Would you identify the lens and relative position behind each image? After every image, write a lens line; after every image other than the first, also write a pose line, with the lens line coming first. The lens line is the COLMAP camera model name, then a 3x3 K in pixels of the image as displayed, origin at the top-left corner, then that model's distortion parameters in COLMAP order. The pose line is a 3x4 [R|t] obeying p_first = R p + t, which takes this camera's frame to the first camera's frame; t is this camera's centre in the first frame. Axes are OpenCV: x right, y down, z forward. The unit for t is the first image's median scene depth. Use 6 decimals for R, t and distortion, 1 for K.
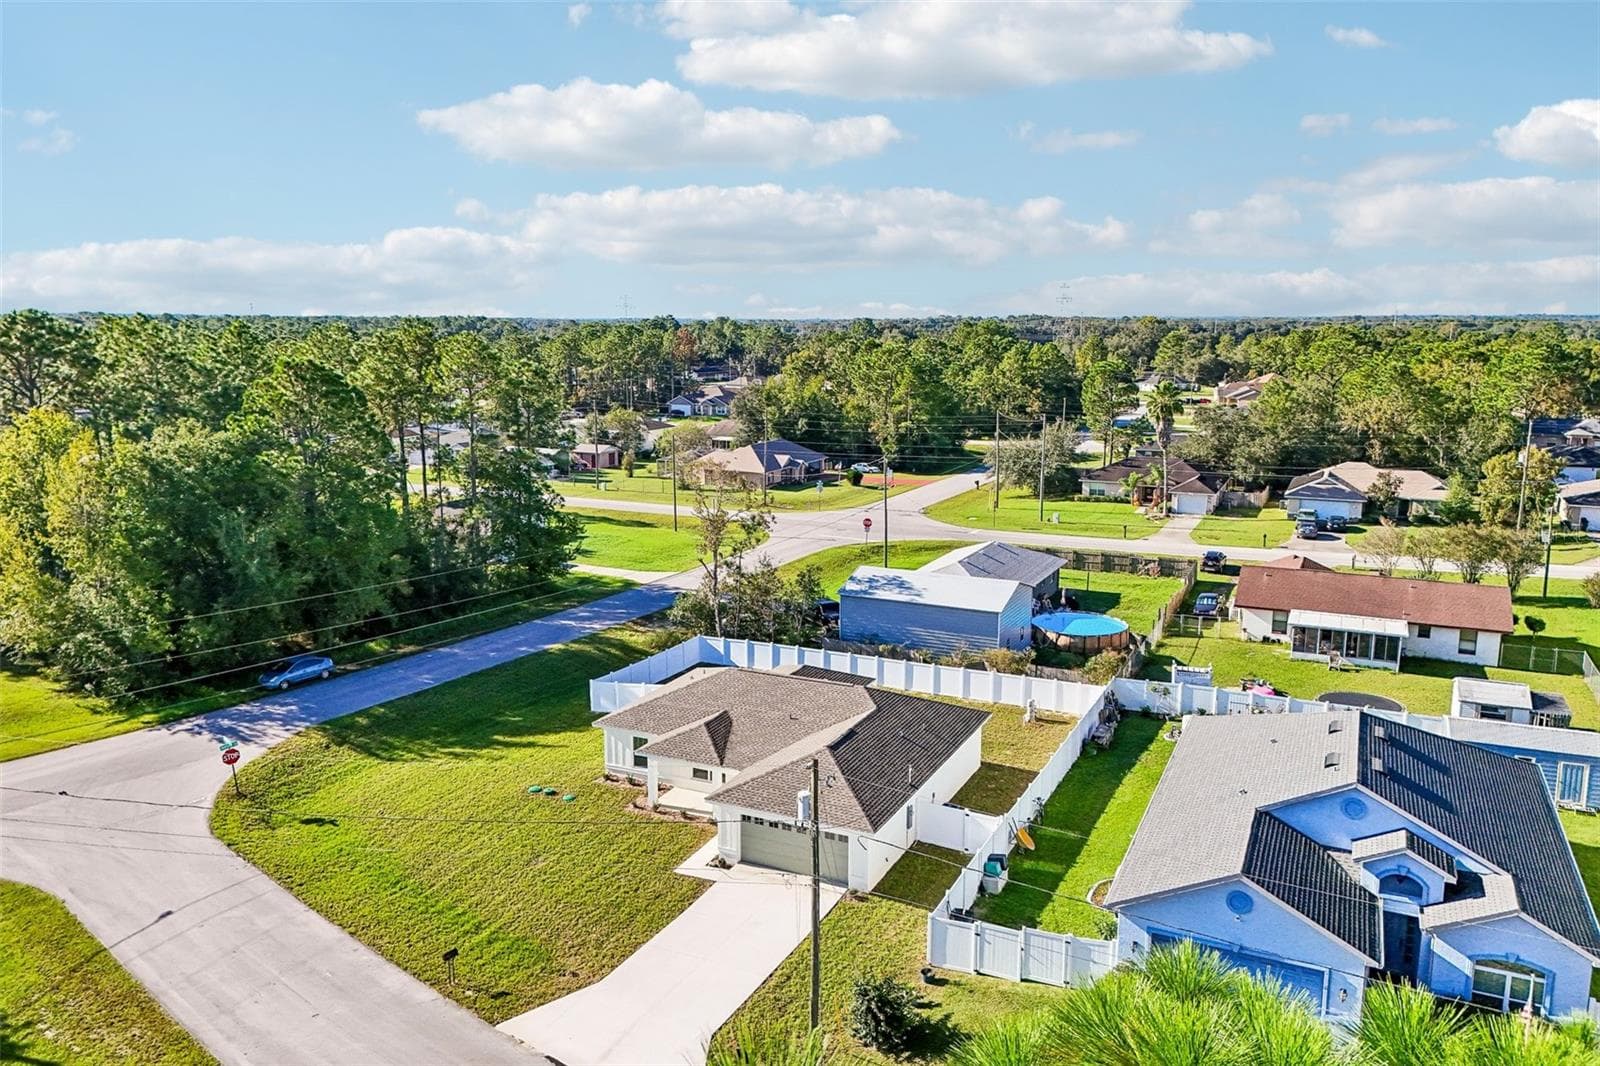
lens RADIAL K [[1186.8, 0, 790.8], [0, 1186.8, 518.9], [0, 0, 1]] dist [0.027036, -0.014215]
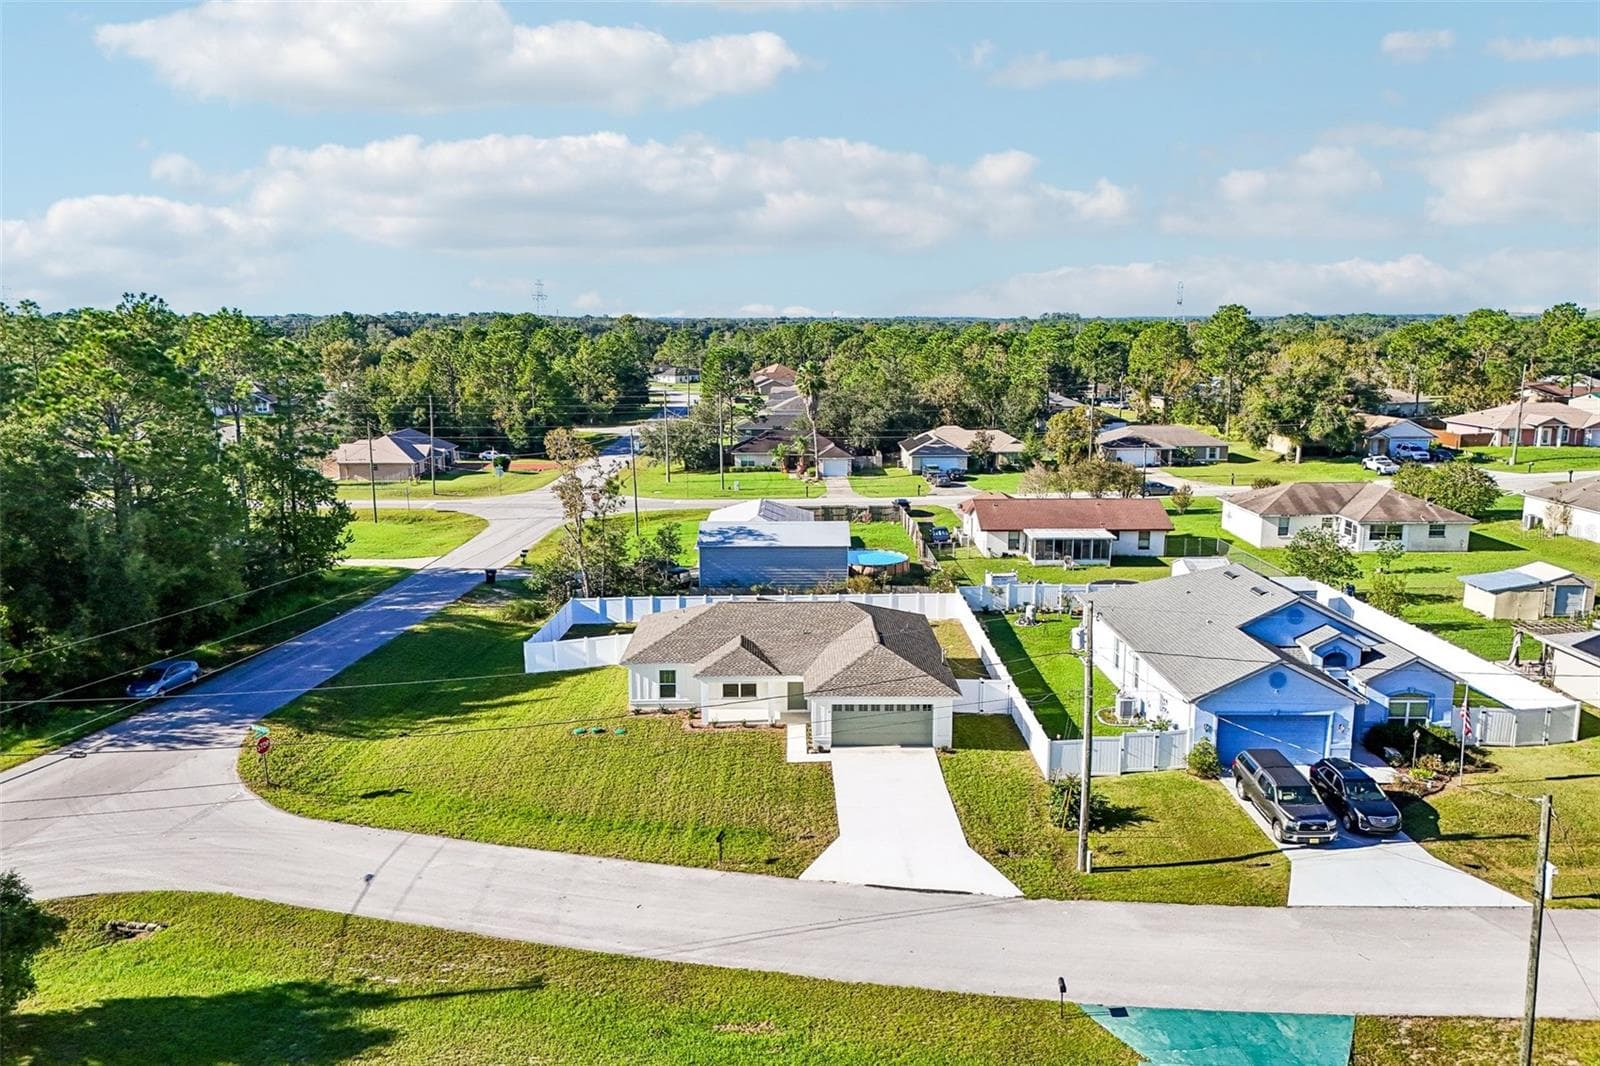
lens RADIAL K [[1186.8, 0, 796.8], [0, 1186.8, 529.1], [0, 0, 1]] dist [0.027036, -0.014215]
pose [[0.895547, -0.078900, 0.437916, -0.357862], [0.075458, 0.996828, 0.025288, 0.027097], [-0.438522, 0.010398, 0.898660, -0.022725]]
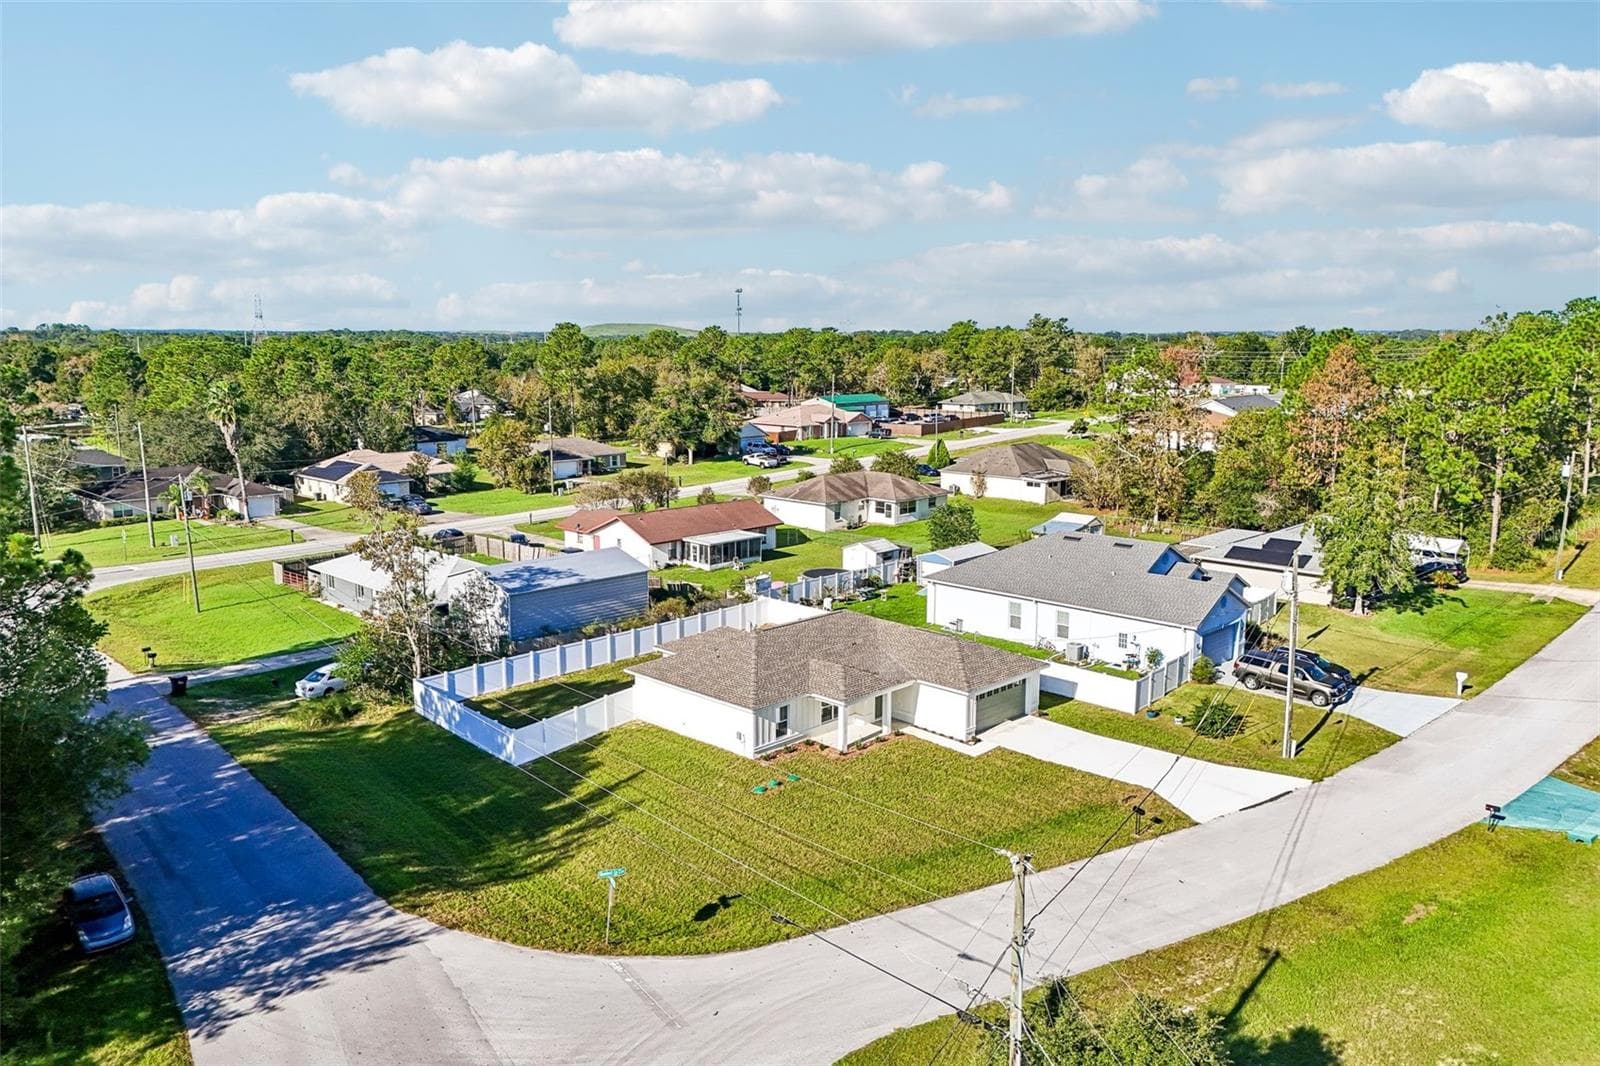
lens RADIAL K [[1155.1, 0, 802.4], [0, 1155.1, 536.4], [0, 0, 1]] dist [0.018759, -0.004437]
pose [[0.321090, -0.161069, 0.933252, -0.767694], [0.154399, 0.981150, 0.116214, -0.057844], [-0.934378, 0.106778, 0.339906, 0.455920]]
